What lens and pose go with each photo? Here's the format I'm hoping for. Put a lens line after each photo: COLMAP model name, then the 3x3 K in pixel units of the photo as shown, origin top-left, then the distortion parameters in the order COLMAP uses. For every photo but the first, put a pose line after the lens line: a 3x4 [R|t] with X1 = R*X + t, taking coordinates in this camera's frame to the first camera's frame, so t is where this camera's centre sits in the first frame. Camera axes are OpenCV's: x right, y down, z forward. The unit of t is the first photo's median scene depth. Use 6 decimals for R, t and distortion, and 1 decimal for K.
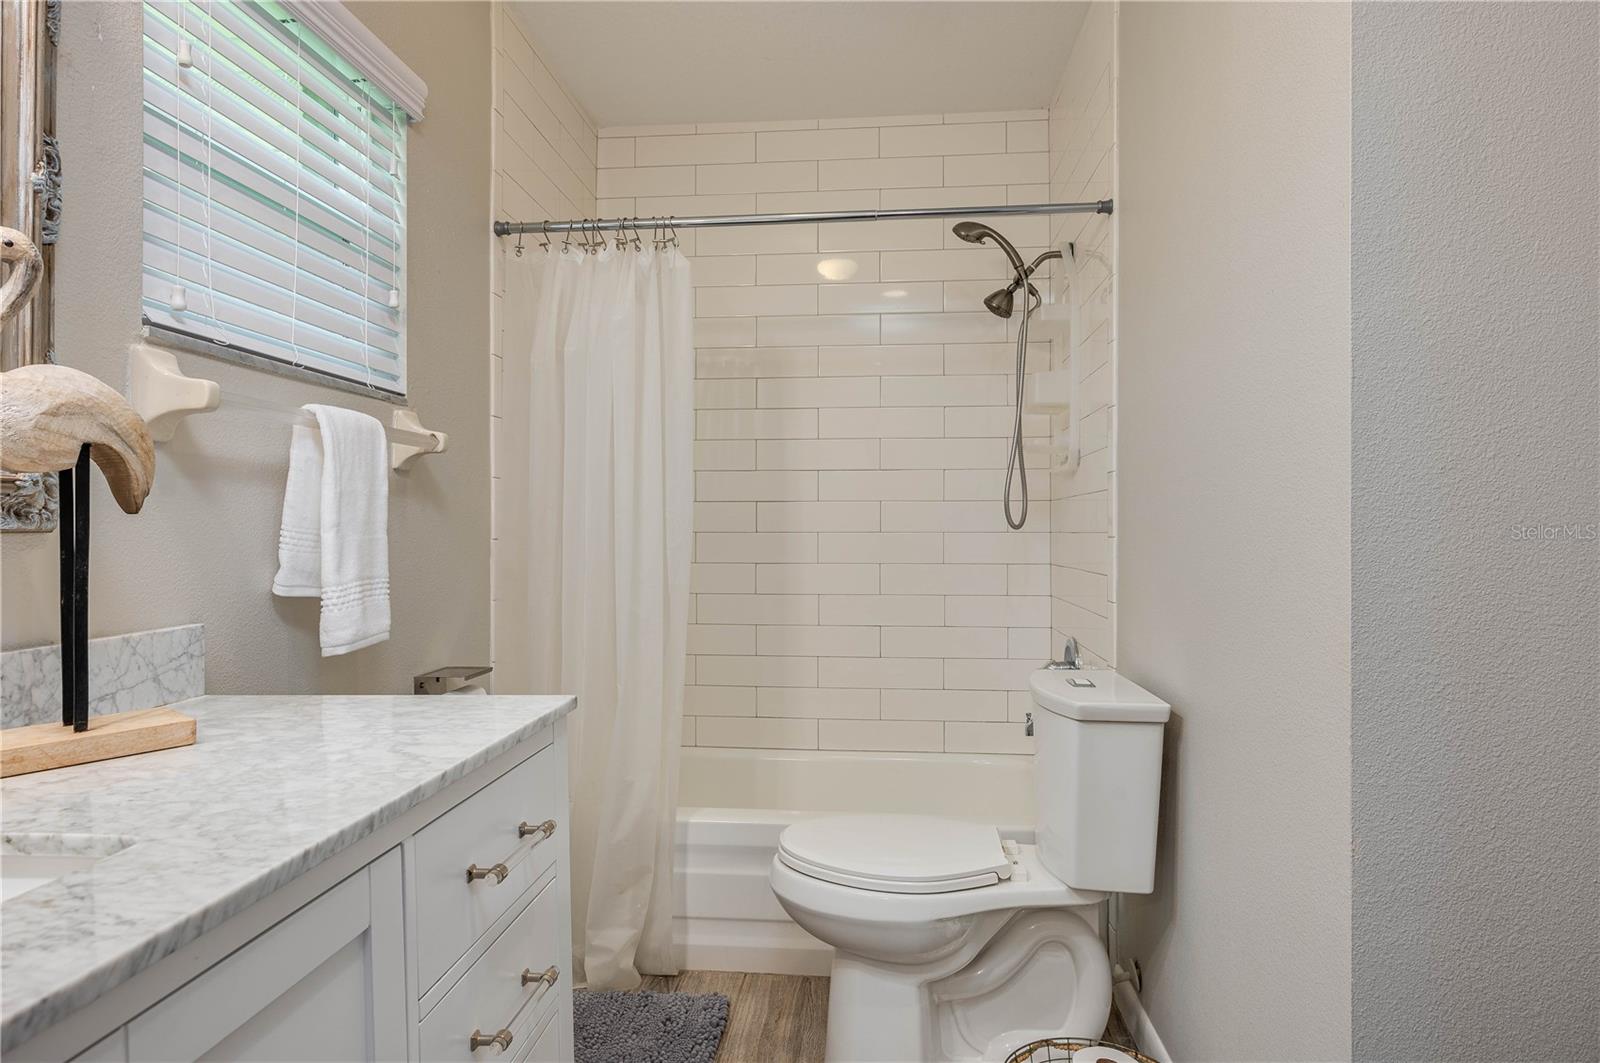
lens RADIAL K [[927.4, 0, 796.9], [0, 927.4, 523.3], [0, 0, 1]] dist [0.002053, 0.001314]
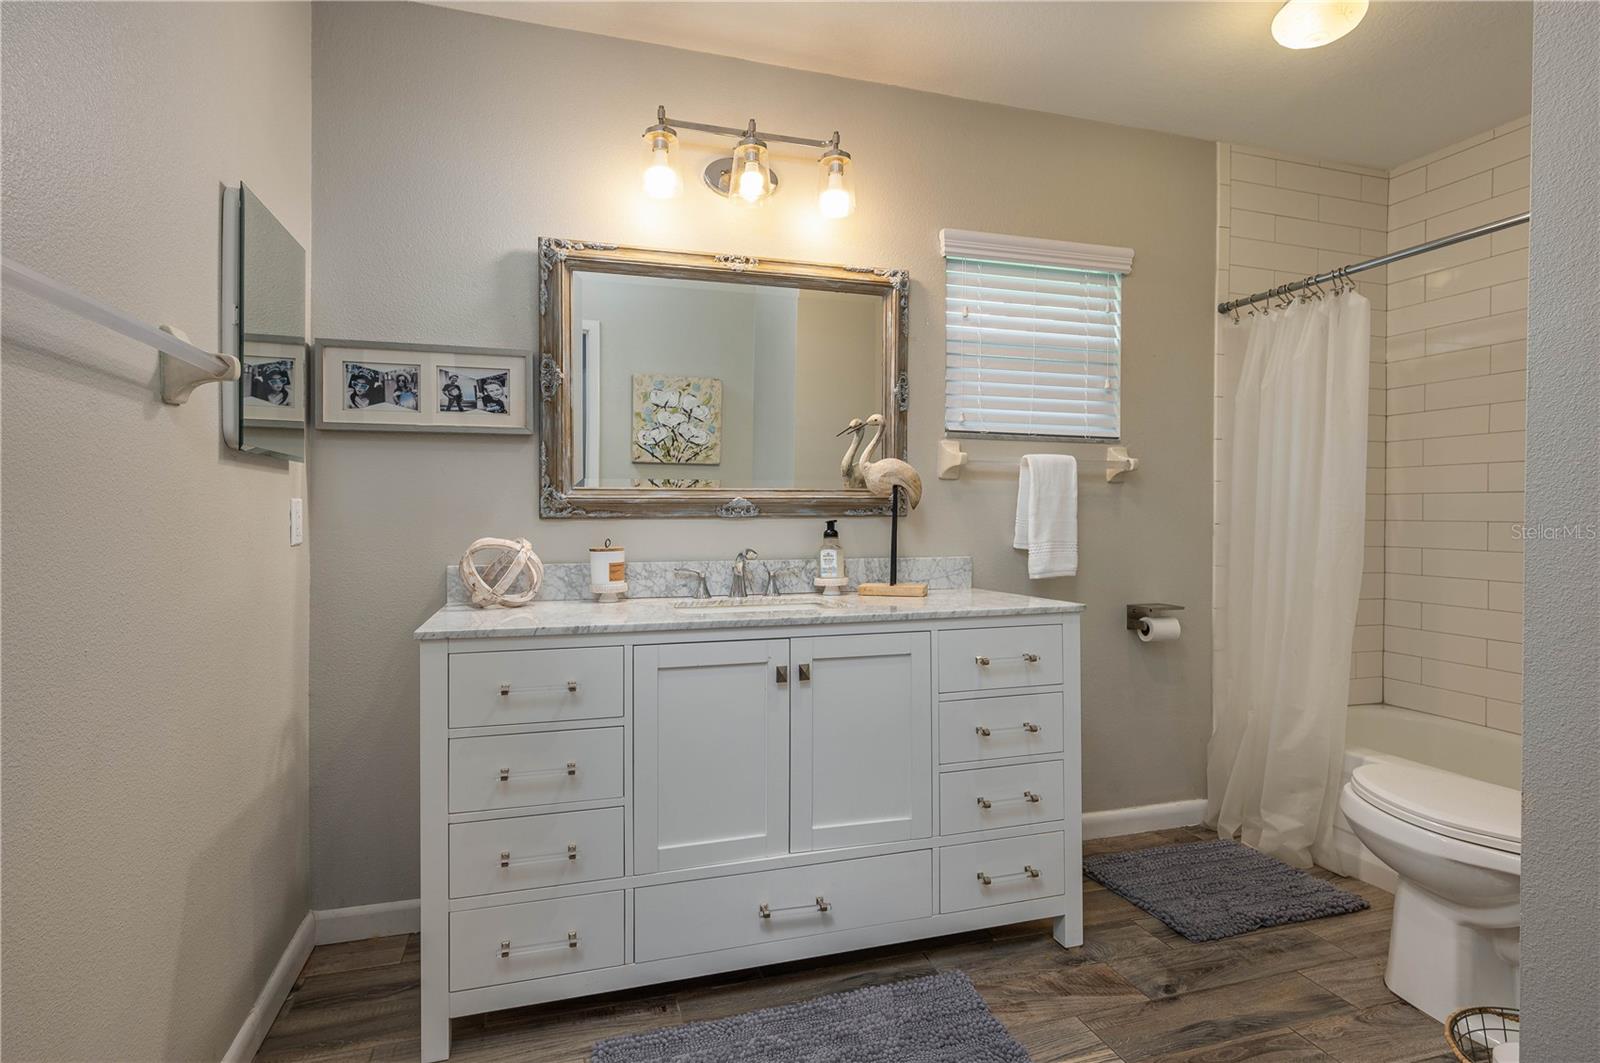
lens RADIAL K [[726.4, 0, 794.4], [0, 726.4, 522.5], [0, 0, 1]] dist [0.000123, 0.000066]
pose [[0.375401, 0.021093, -0.926623, 0.605263], [-0.001086, 0.999750, 0.022318, -0.011596], [0.926862, -0.007372, 0.375330, -0.057166]]
